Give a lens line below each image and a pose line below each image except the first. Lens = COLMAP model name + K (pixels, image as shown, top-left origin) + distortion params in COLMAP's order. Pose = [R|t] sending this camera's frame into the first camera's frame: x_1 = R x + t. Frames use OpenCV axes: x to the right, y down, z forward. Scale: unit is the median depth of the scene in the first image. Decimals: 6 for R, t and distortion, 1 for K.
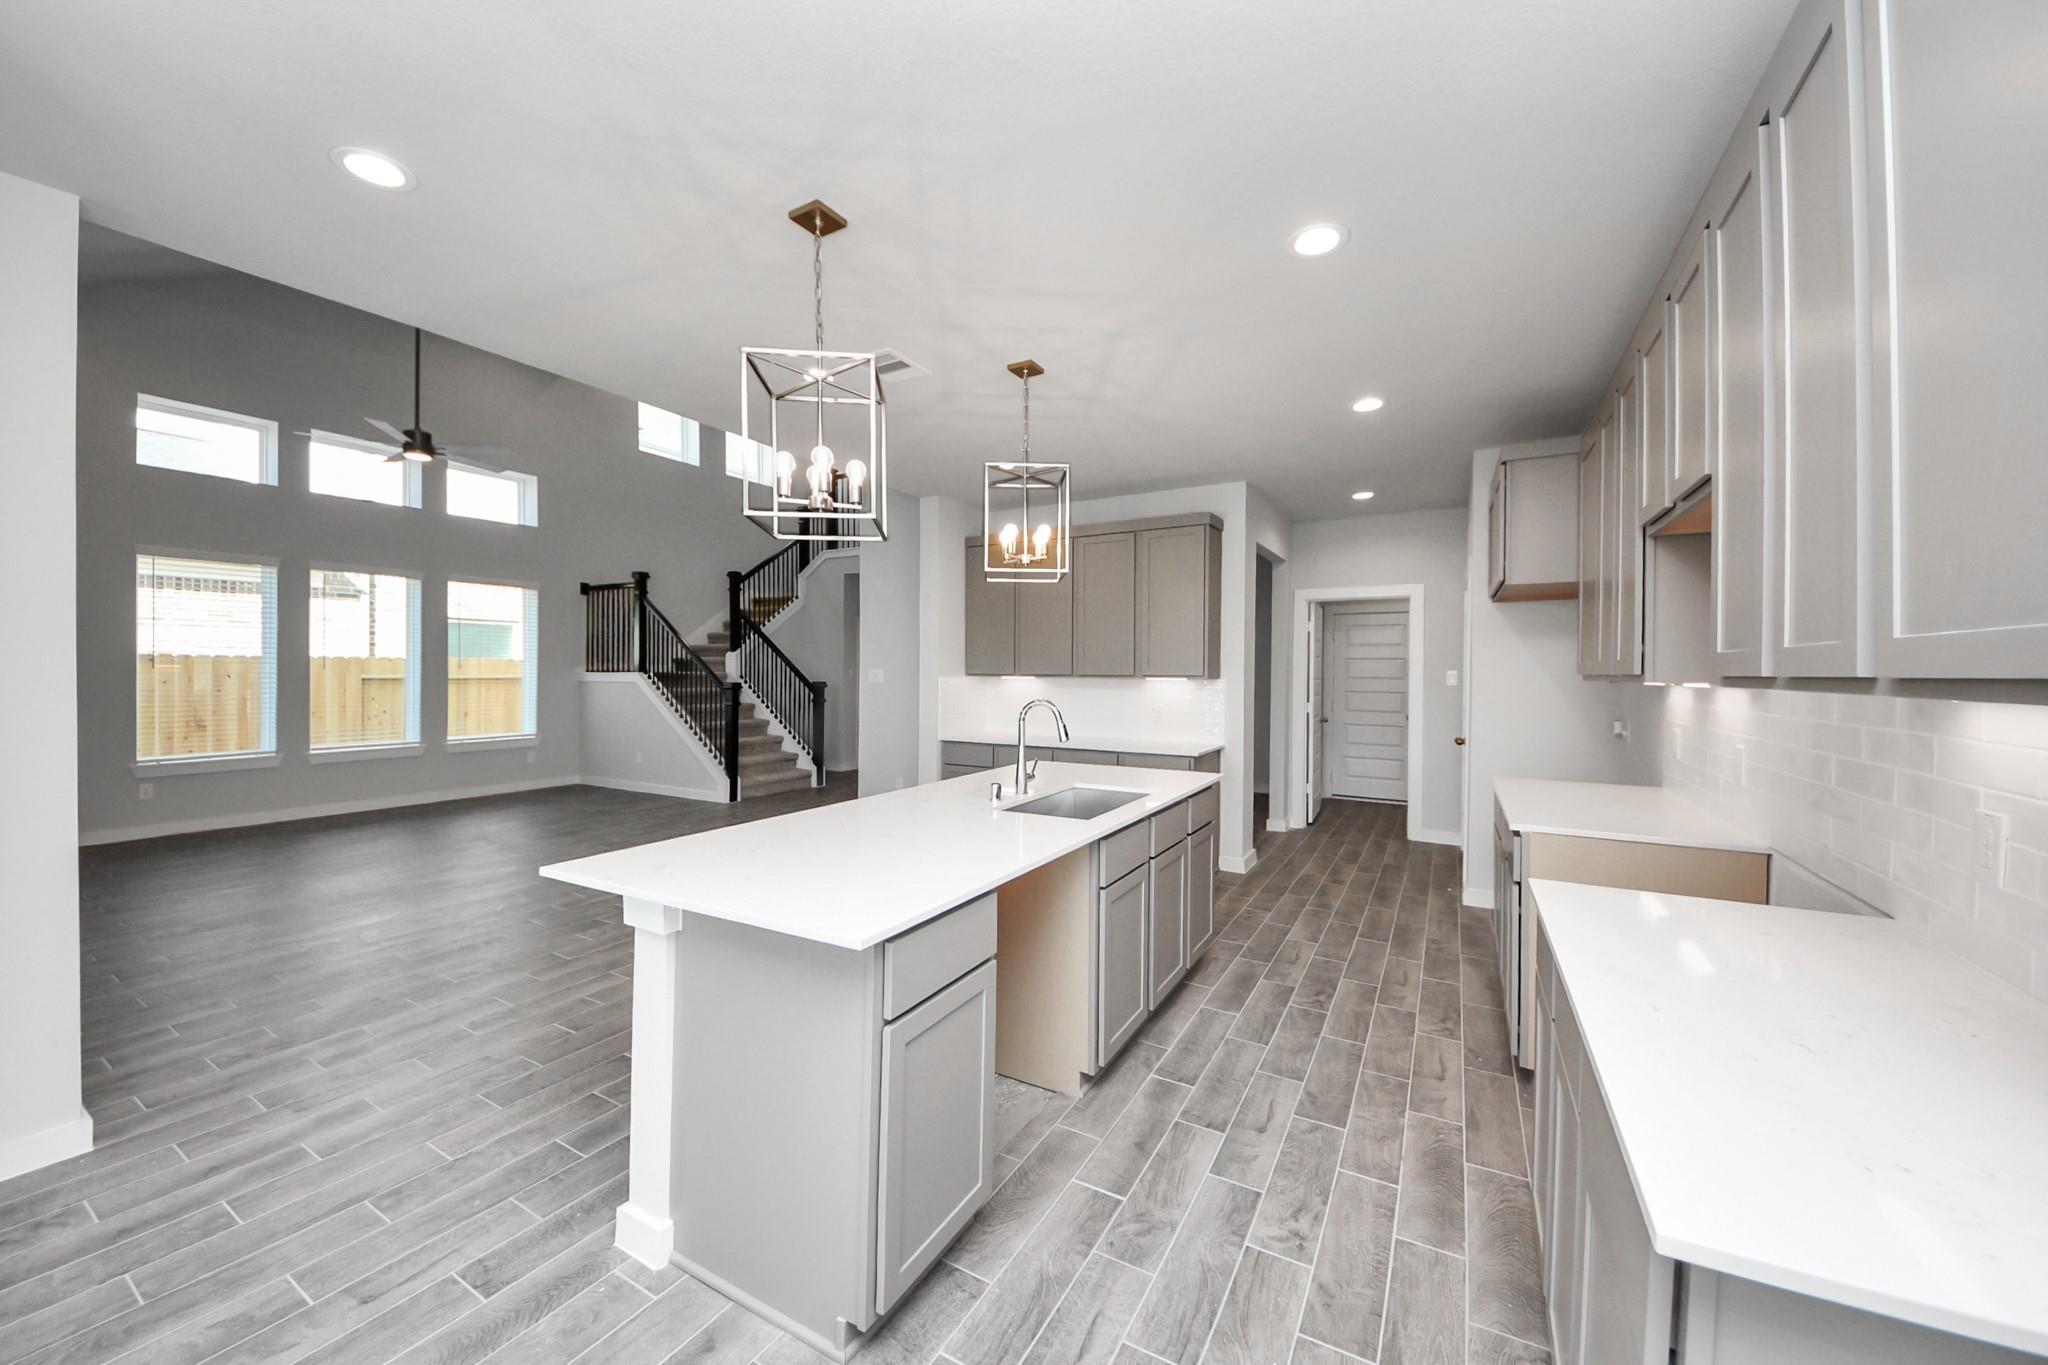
lens RADIAL K [[760.3, 0, 1024.0], [0, 760.3, 682.5], [0, 0, 1]] dist [0.000228, -0.013612]
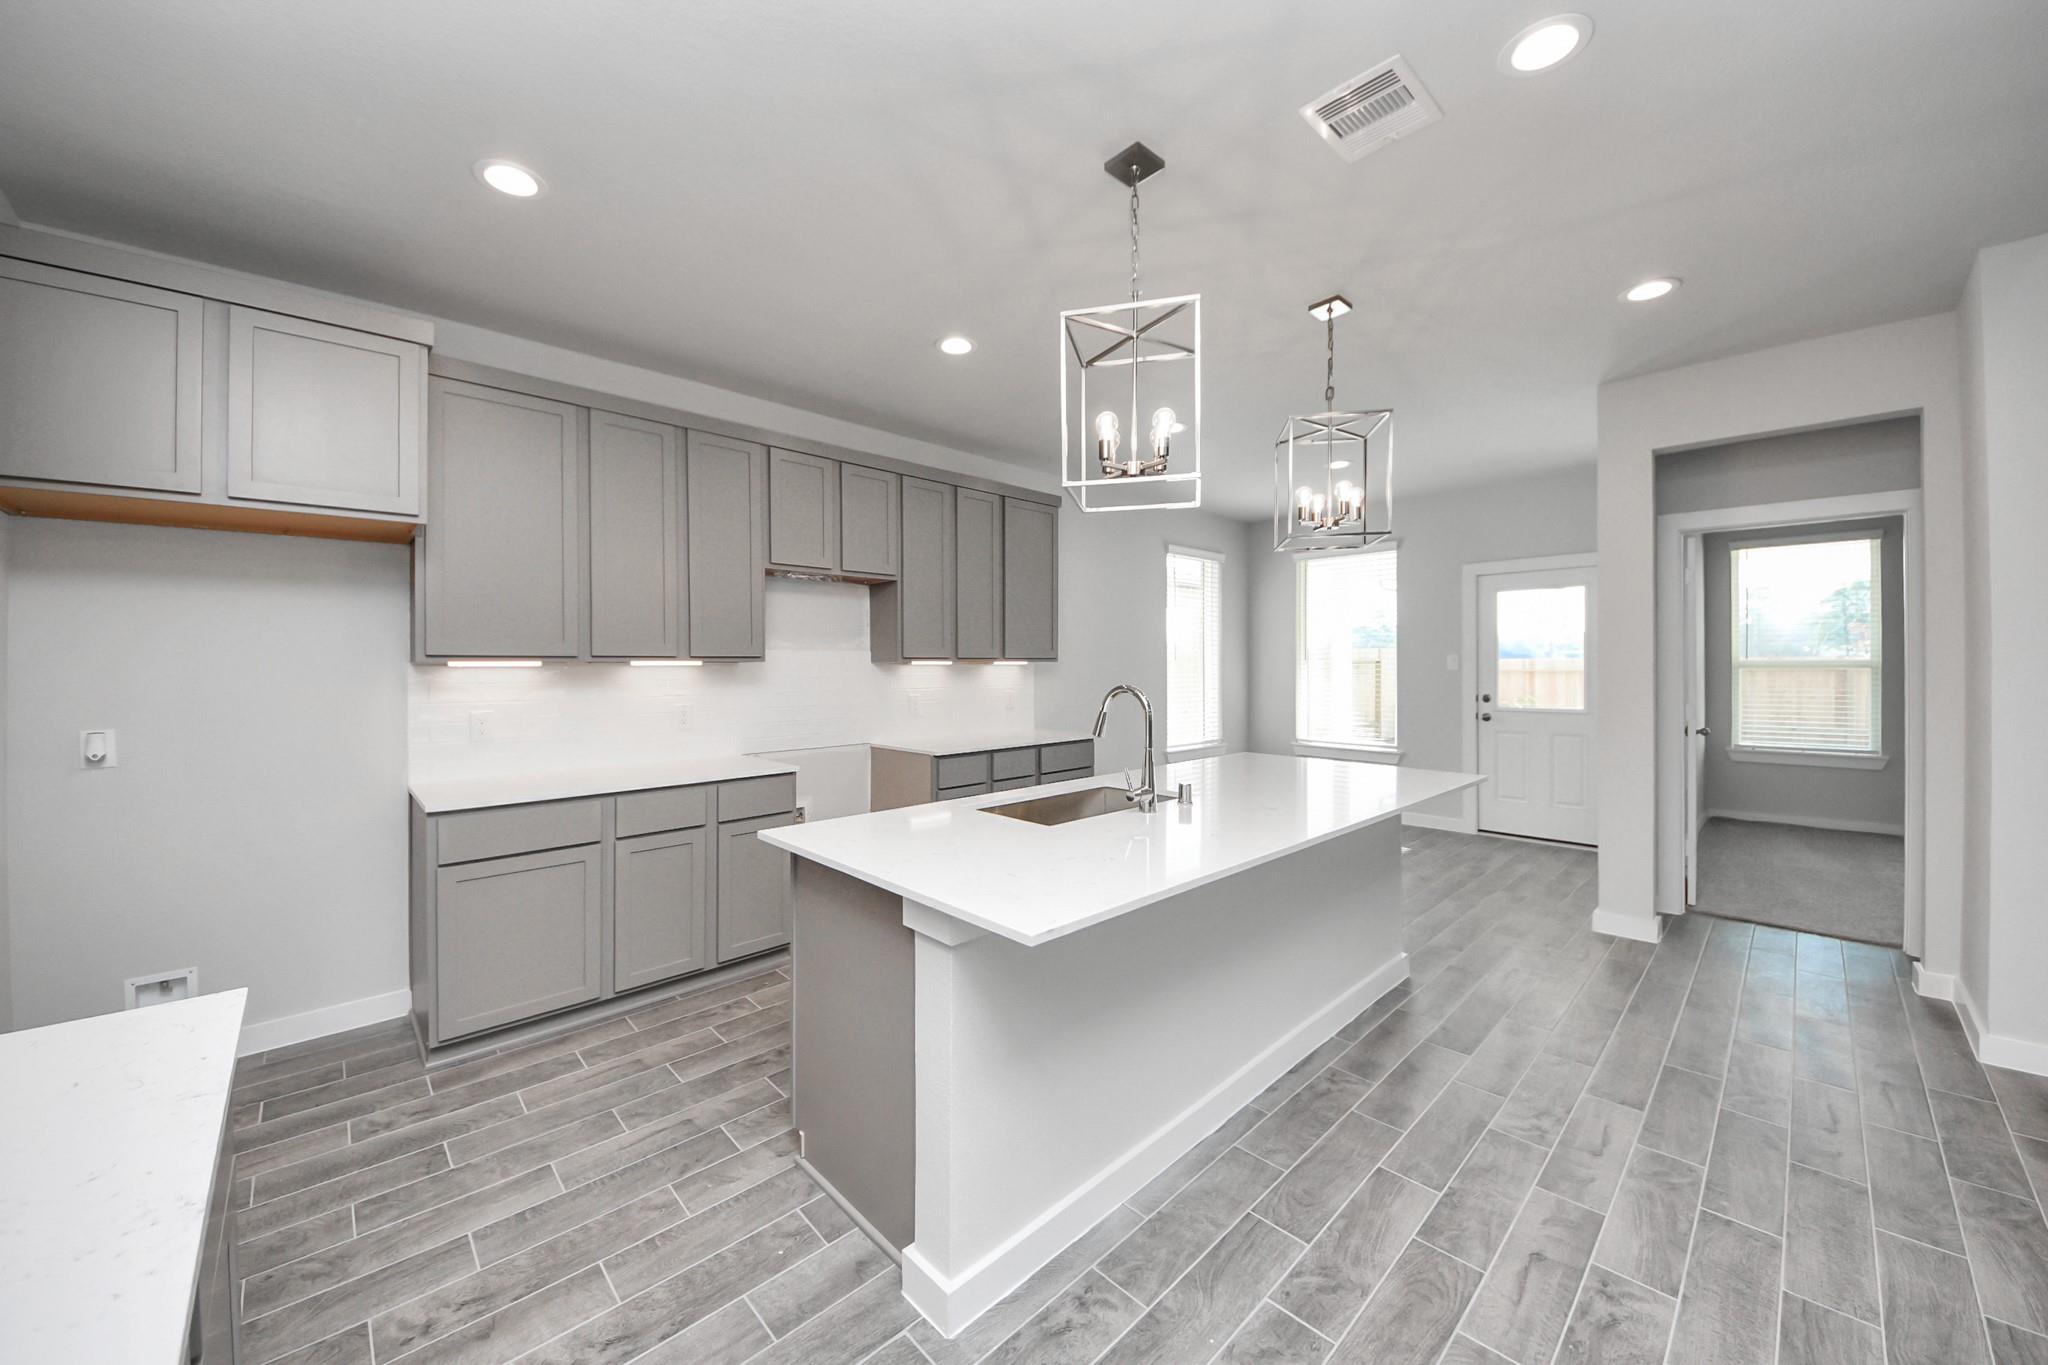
lens RADIAL K [[749.8, 0, 1006.2], [0, 749.8, 671.1], [0, 0, 1]] dist [0.001471, -0.008619]
pose [[-0.954109, -0.004220, 0.299429, -0.121431], [0.000943, 0.999853, 0.017096, -0.011536], [-0.299458, 0.016594, -0.953965, 2.410371]]
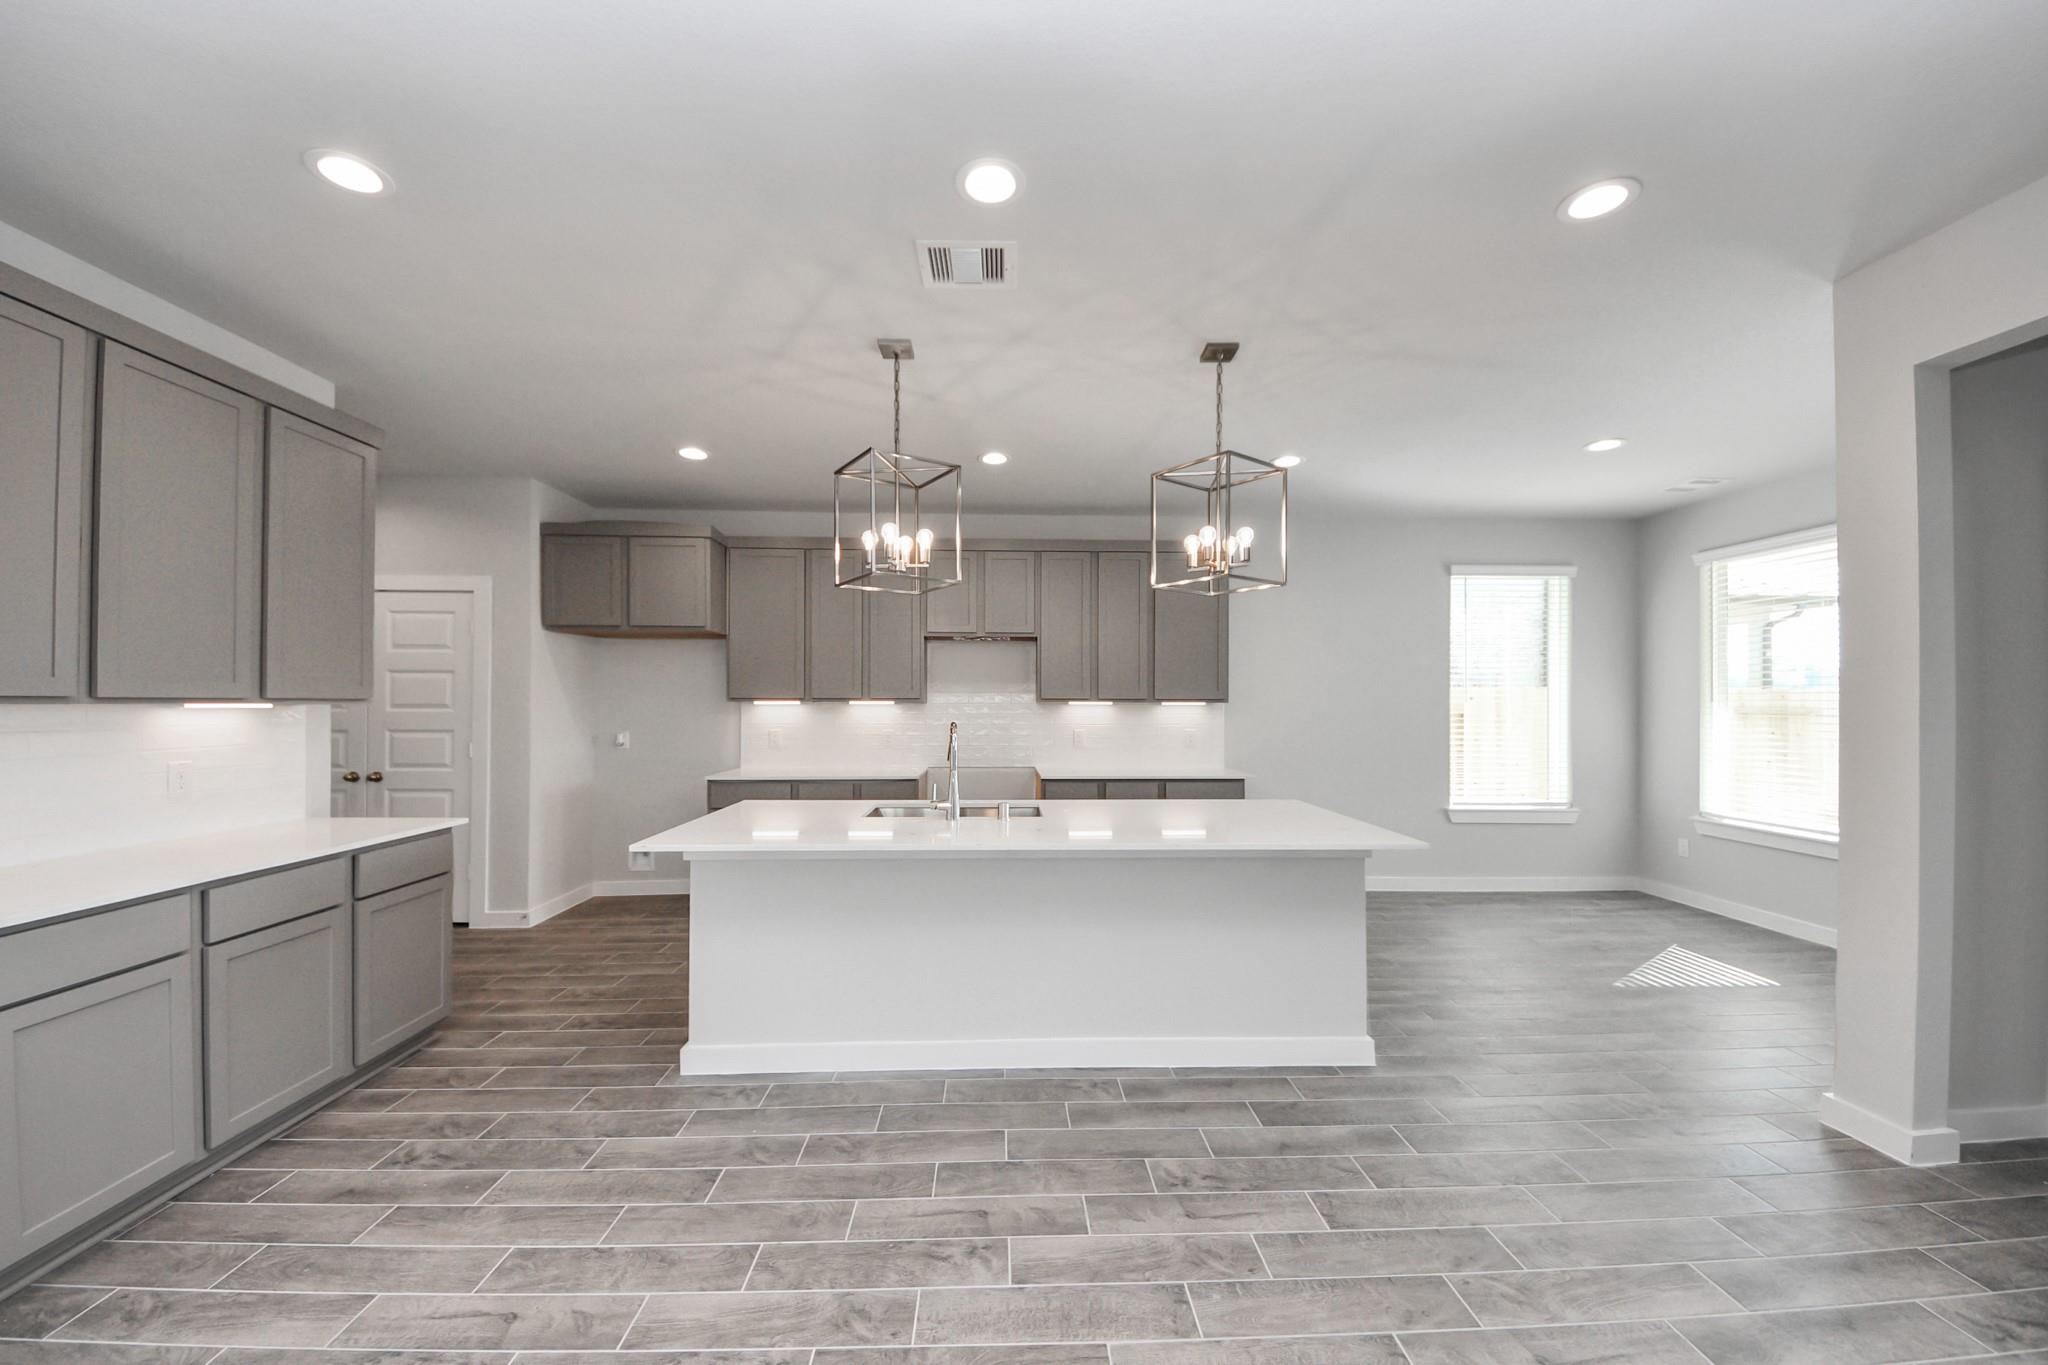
lens RADIAL K [[733.7, 0, 1023.0], [0, 733.7, 697.3], [0, 0, 1]] dist [-0.000309, -0.000082]
pose [[-0.531319, -0.003729, 0.847164, -1.166926], [0.000470, 0.999989, 0.004696, -0.023351], [-0.847172, 0.002894, -0.531311, 1.966160]]
